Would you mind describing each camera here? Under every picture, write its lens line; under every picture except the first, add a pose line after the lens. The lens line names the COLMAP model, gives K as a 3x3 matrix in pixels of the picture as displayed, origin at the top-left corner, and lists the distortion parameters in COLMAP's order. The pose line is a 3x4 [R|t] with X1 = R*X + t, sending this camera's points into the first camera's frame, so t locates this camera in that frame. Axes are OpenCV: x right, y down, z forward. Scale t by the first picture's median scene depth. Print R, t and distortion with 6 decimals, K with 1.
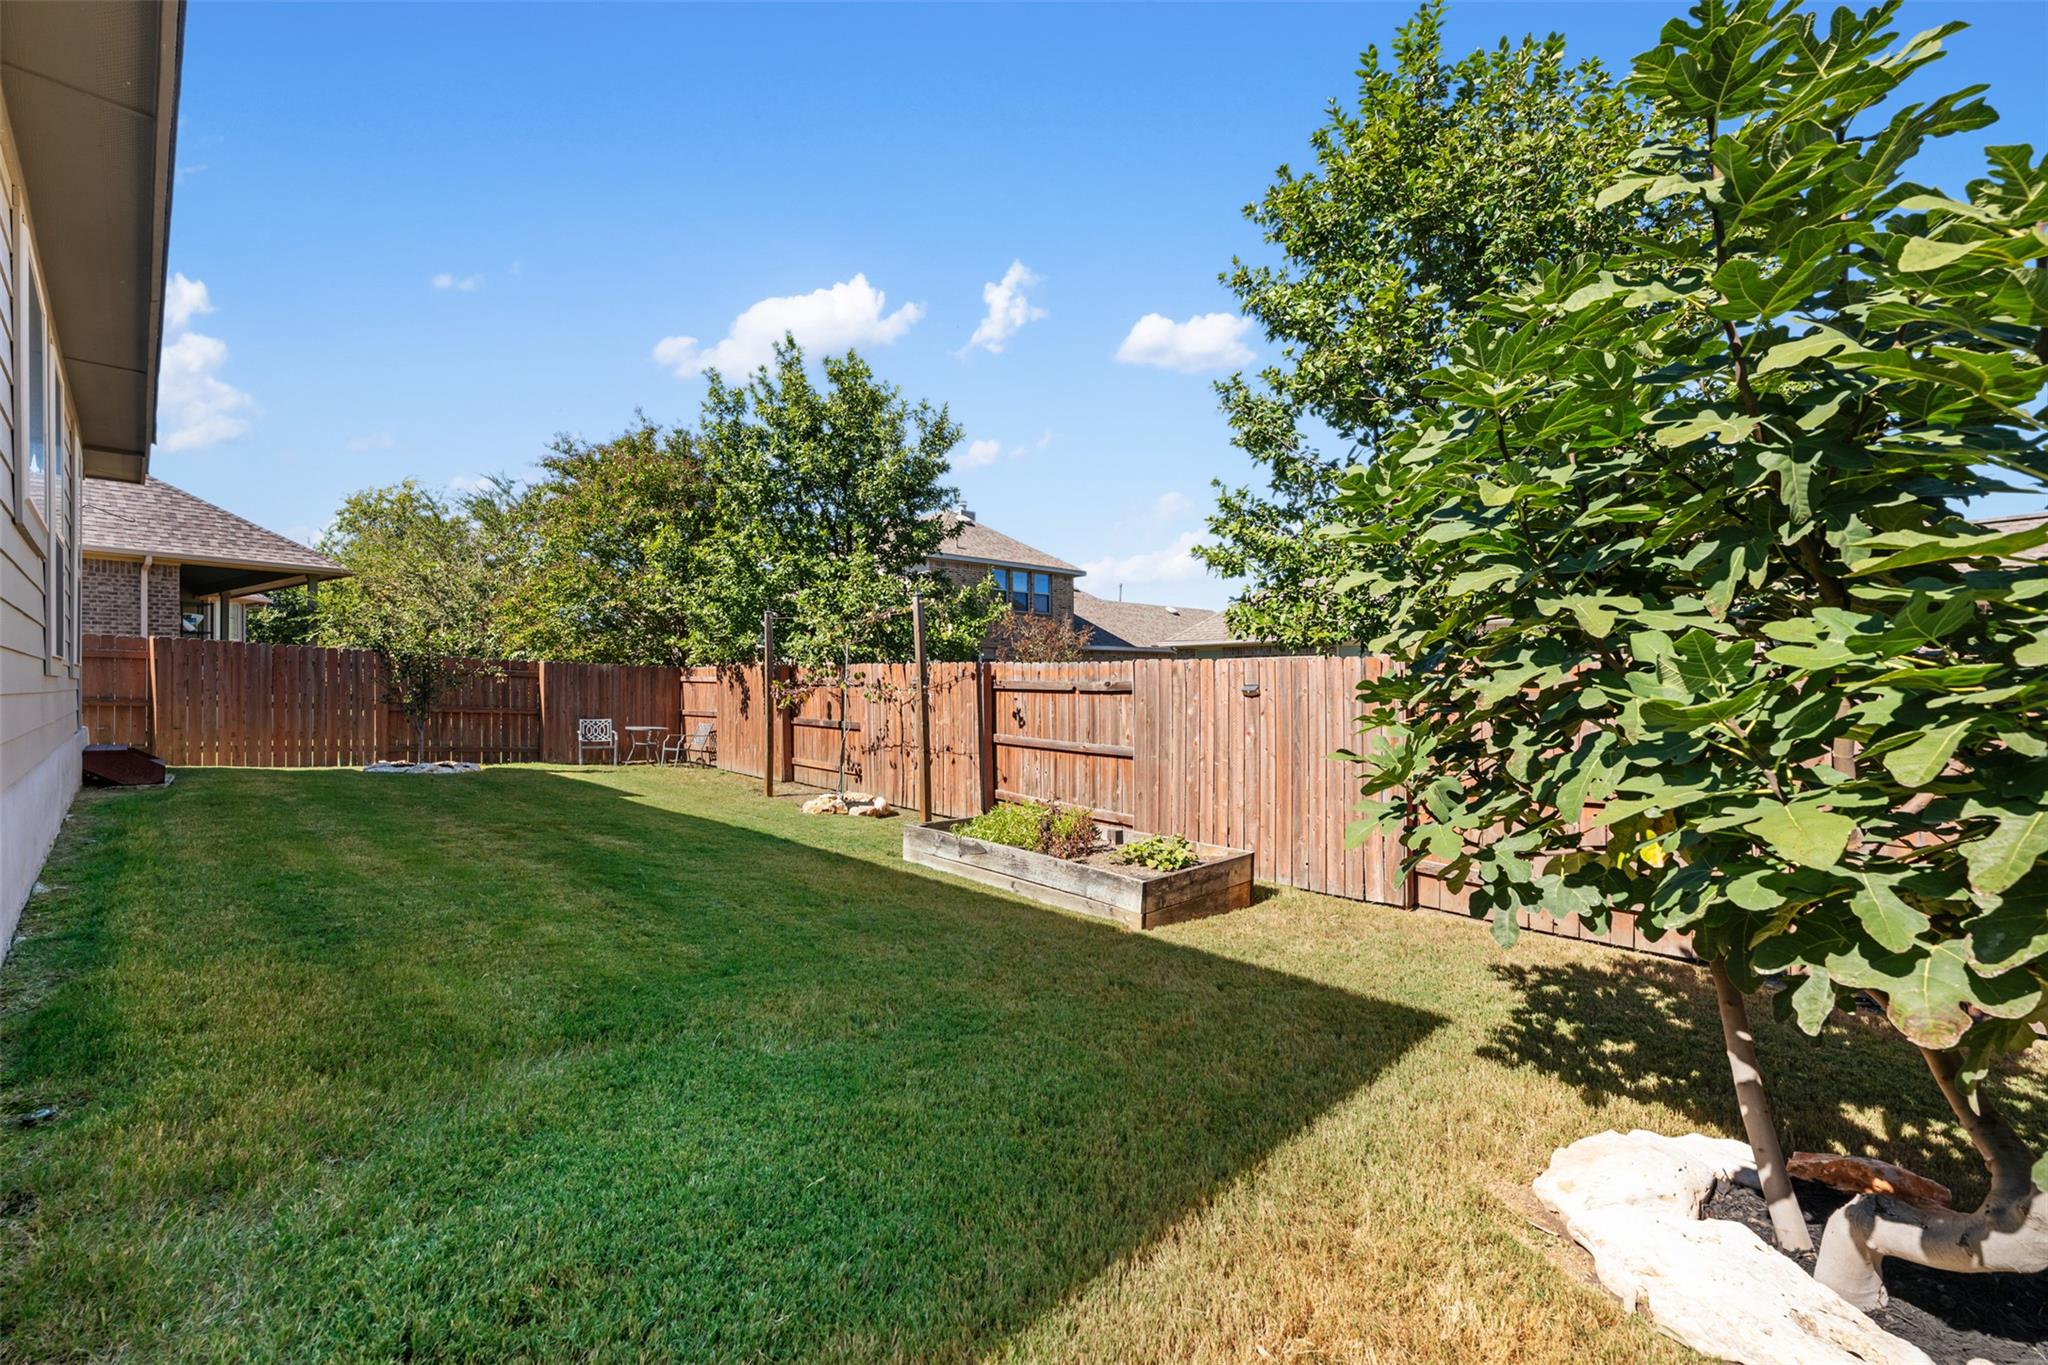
lens RADIAL K [[809.6, 0, 1022.5], [0, 809.6, 682.1], [0, 0, 1]] dist [-0.000137, -0.000310]
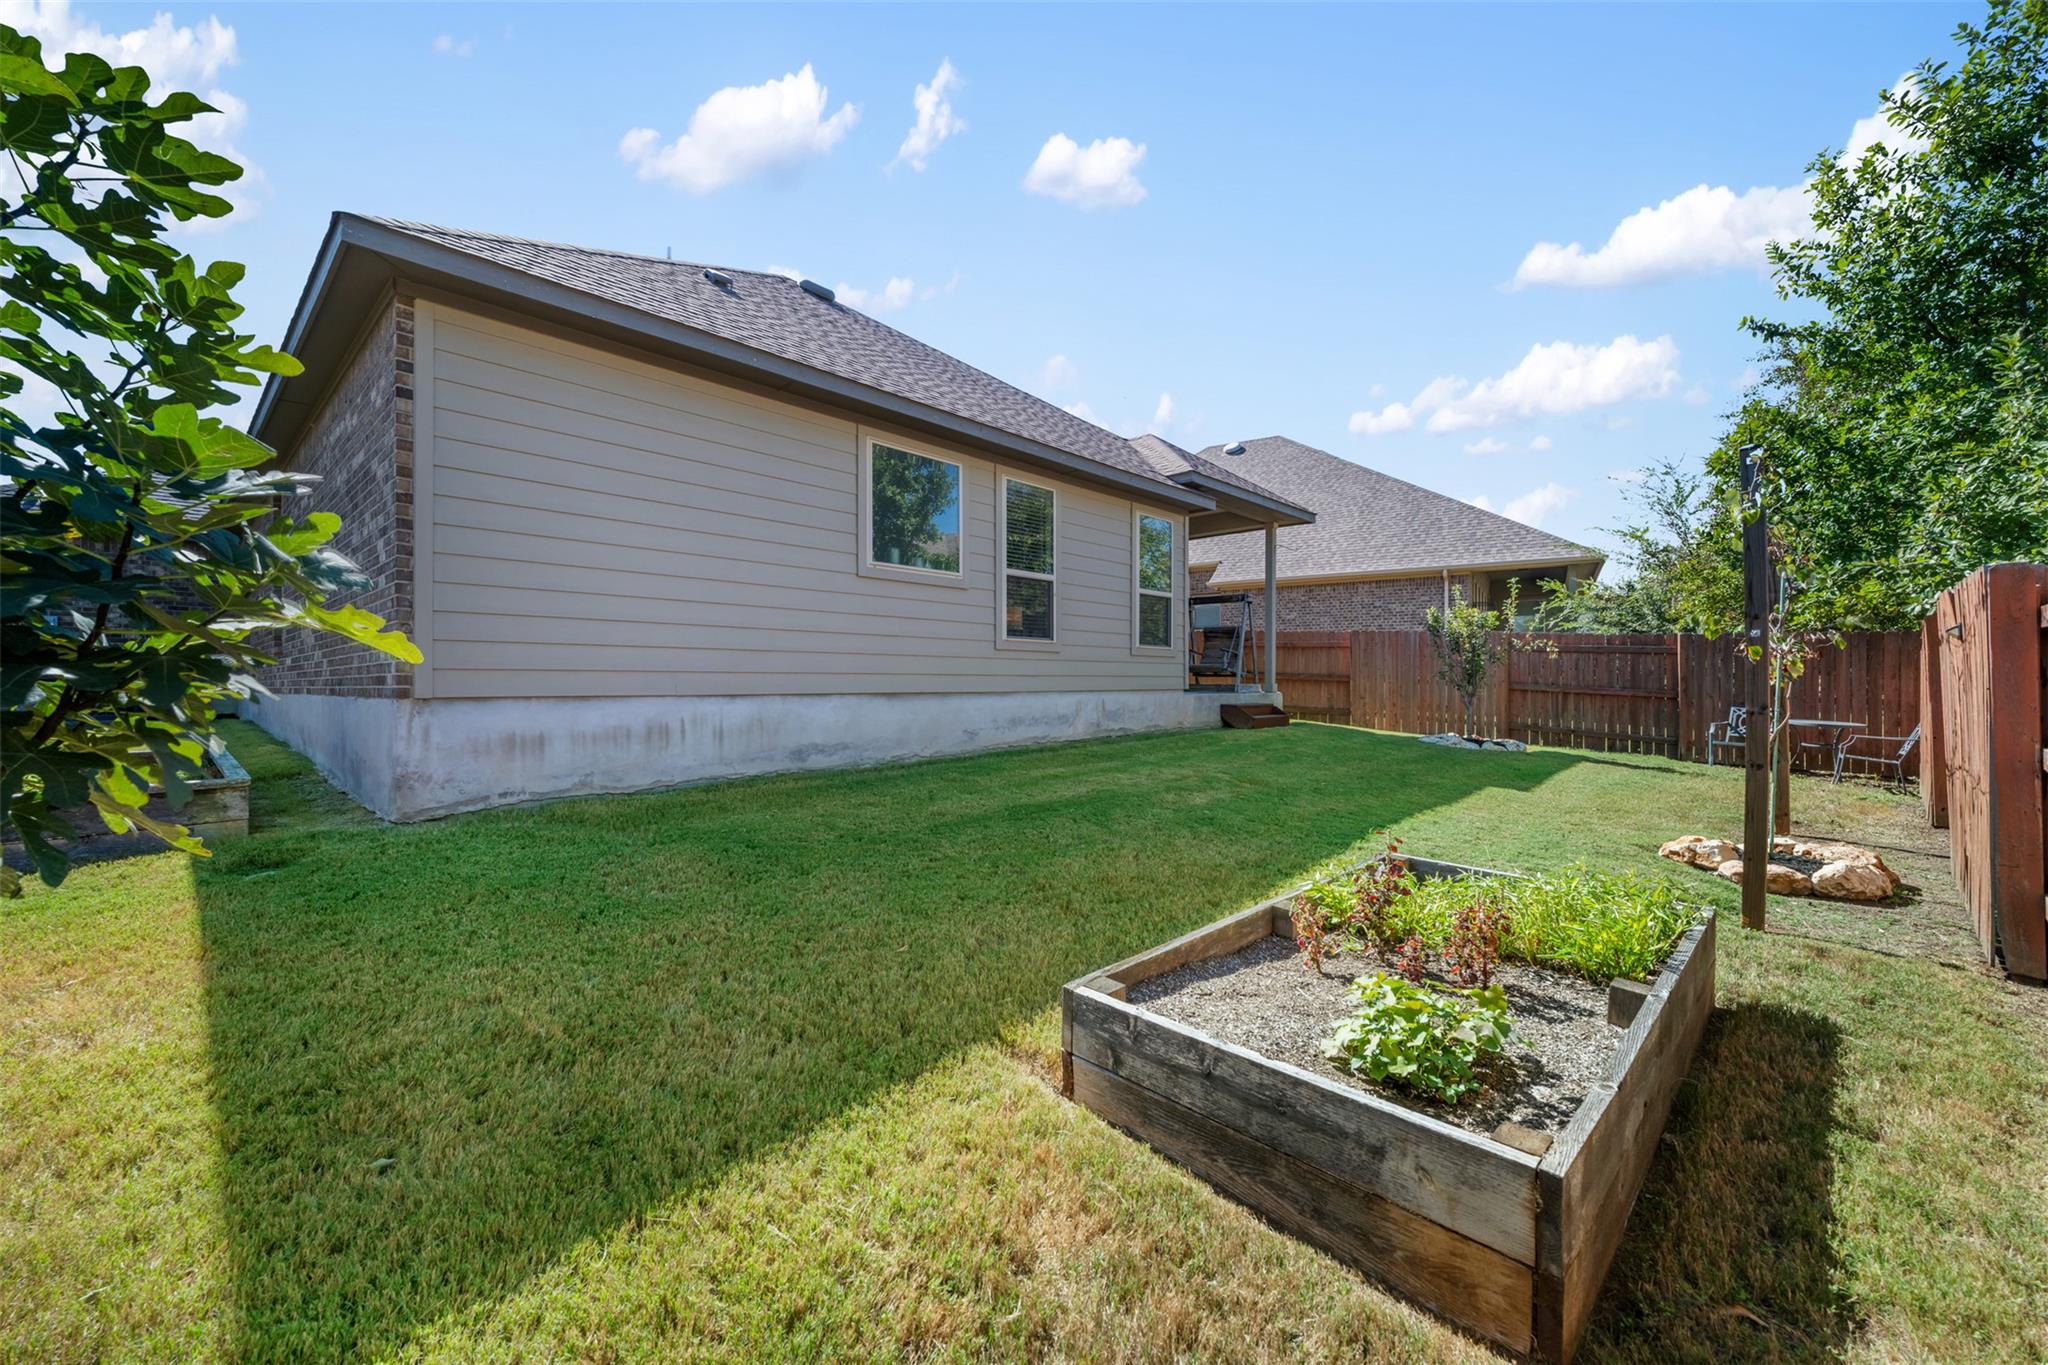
lens RADIAL K [[809.6, 0, 1022.5], [0, 809.6, 682.1], [0, 0, 1]] dist [-0.000137, -0.000310]
pose [[-0.004470, 0.002643, -0.999987, 0.261751], [0.001473, 0.999995, 0.002637, 0.023646], [0.999989, -0.001461, -0.004474, 0.395153]]
